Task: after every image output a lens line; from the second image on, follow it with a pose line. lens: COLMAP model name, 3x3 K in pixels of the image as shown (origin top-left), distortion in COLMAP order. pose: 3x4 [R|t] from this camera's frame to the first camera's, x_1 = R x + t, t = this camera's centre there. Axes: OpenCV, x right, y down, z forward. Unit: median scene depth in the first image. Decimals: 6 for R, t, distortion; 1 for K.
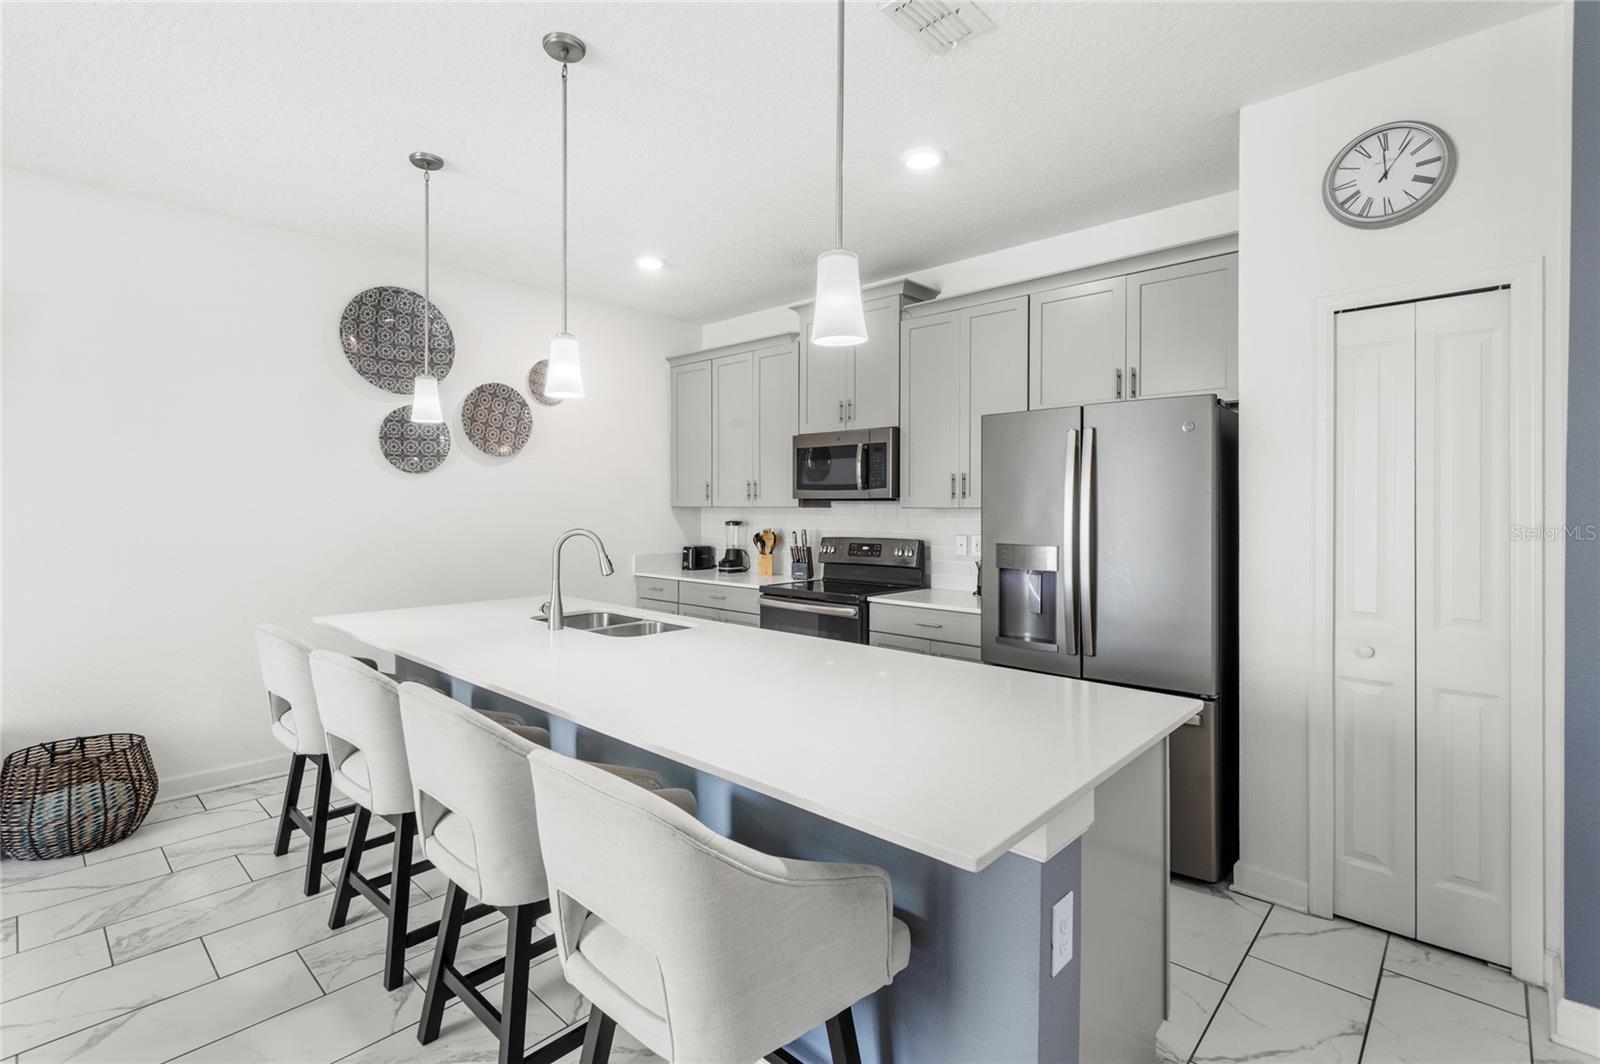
lens RADIAL K [[739.6, 0, 752.9], [0, 739.6, 509.5], [0, 0, 1]] dist [0.000608, -0.000062]
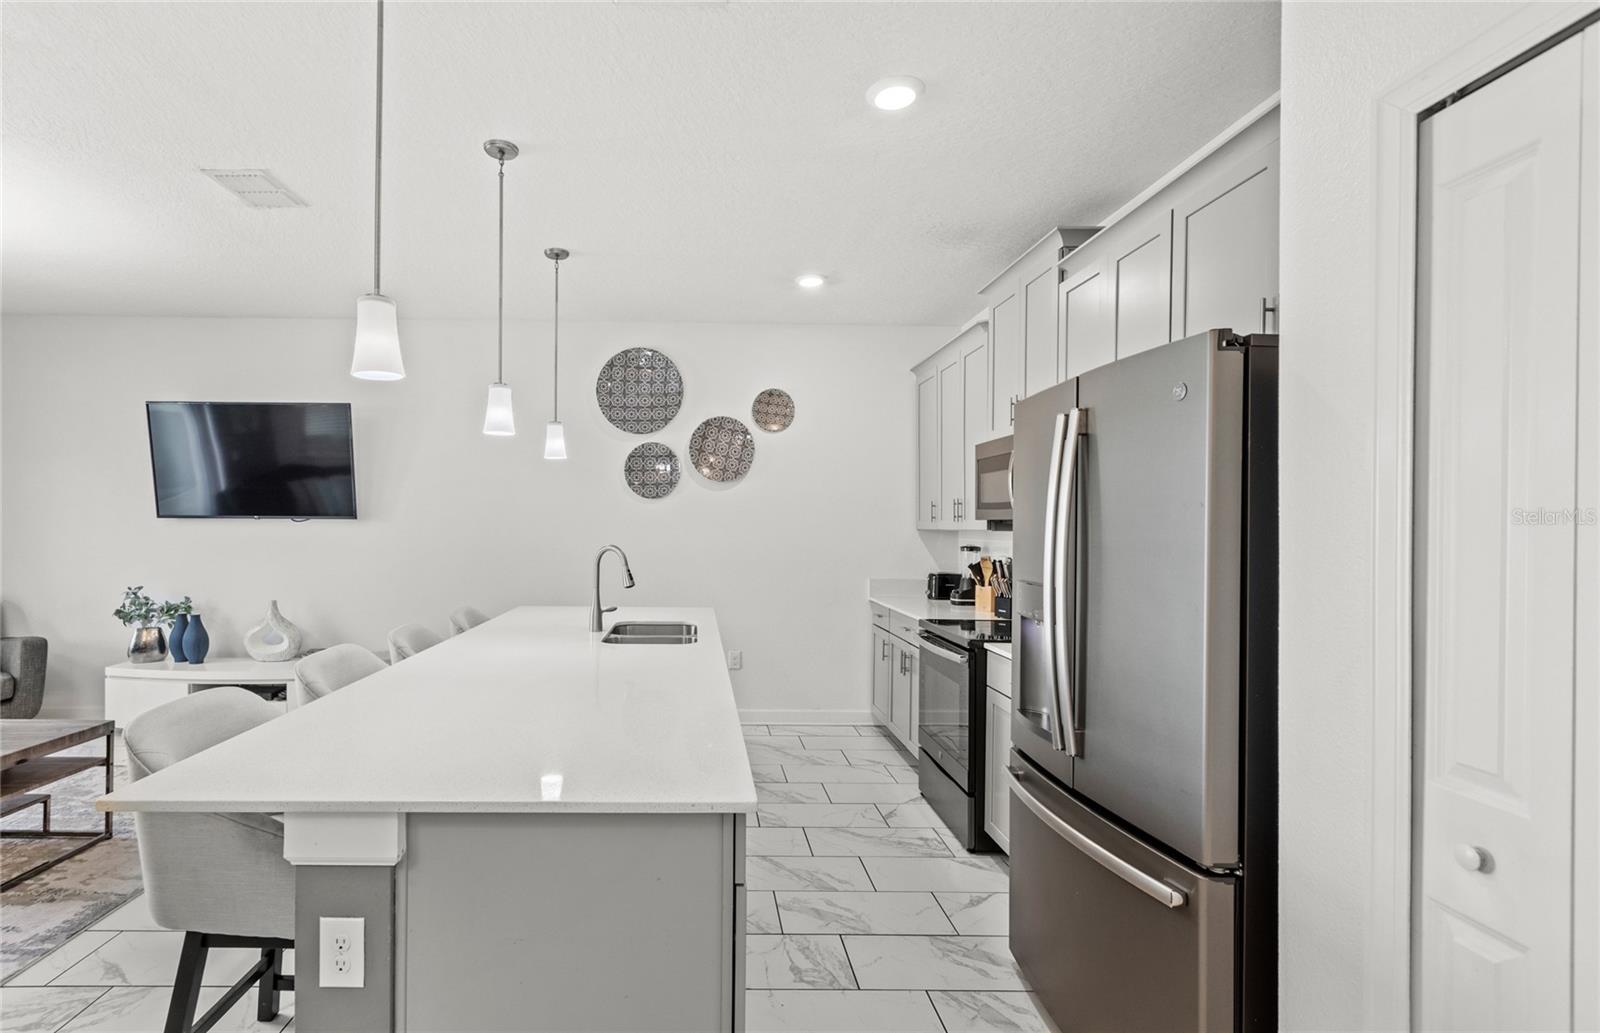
lens RADIAL K [[752.3, 0, 709.0], [0, 752.3, 521.5], [0, 0, 1]] dist [-0.000103, 0.000036]
pose [[0.703219, 0.000350, -0.710973, 0.493668], [-0.012458, 0.999852, -0.011830, 0.001343], [0.710864, 0.017176, 0.703120, 0.212446]]
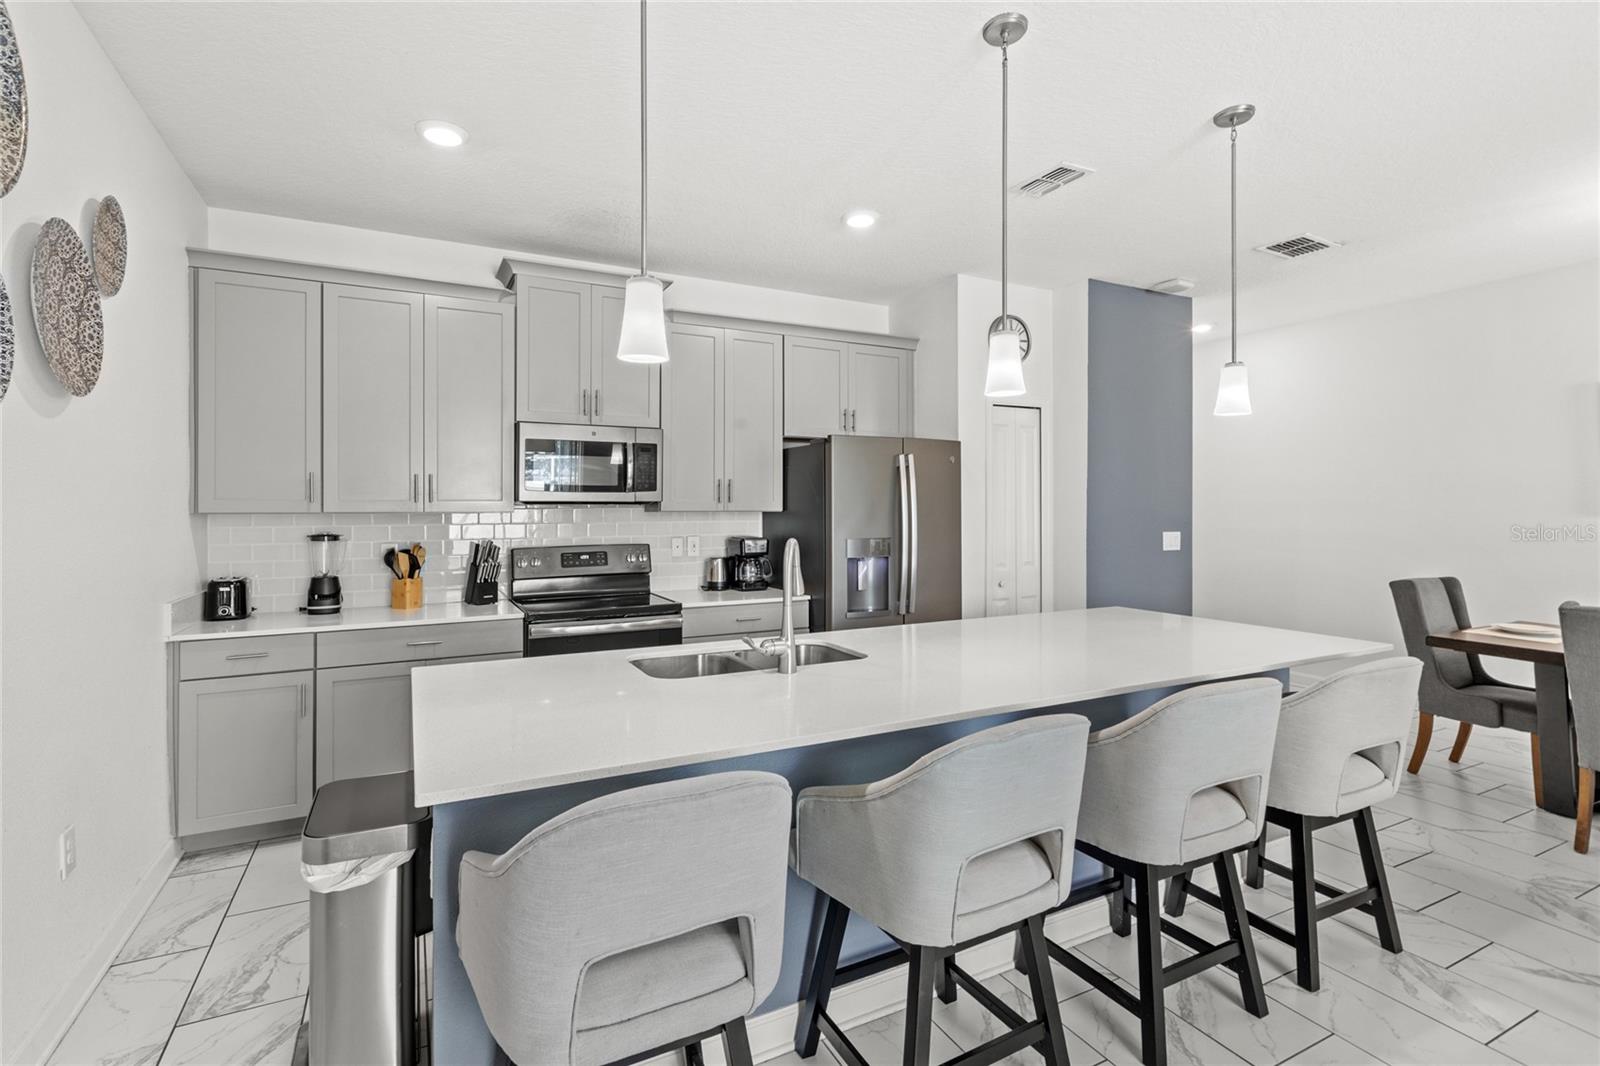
lens RADIAL K [[755.2, 0, 799.7], [0, 755.2, 505.0], [0, 0, 1]] dist [-0.000011, 0.000039]
pose [[0.307626, -0.005632, 0.951491, -0.681017], [0.004072, 0.999981, 0.004602, -0.015013], [-0.951499, 0.002458, 0.307644, 0.507557]]
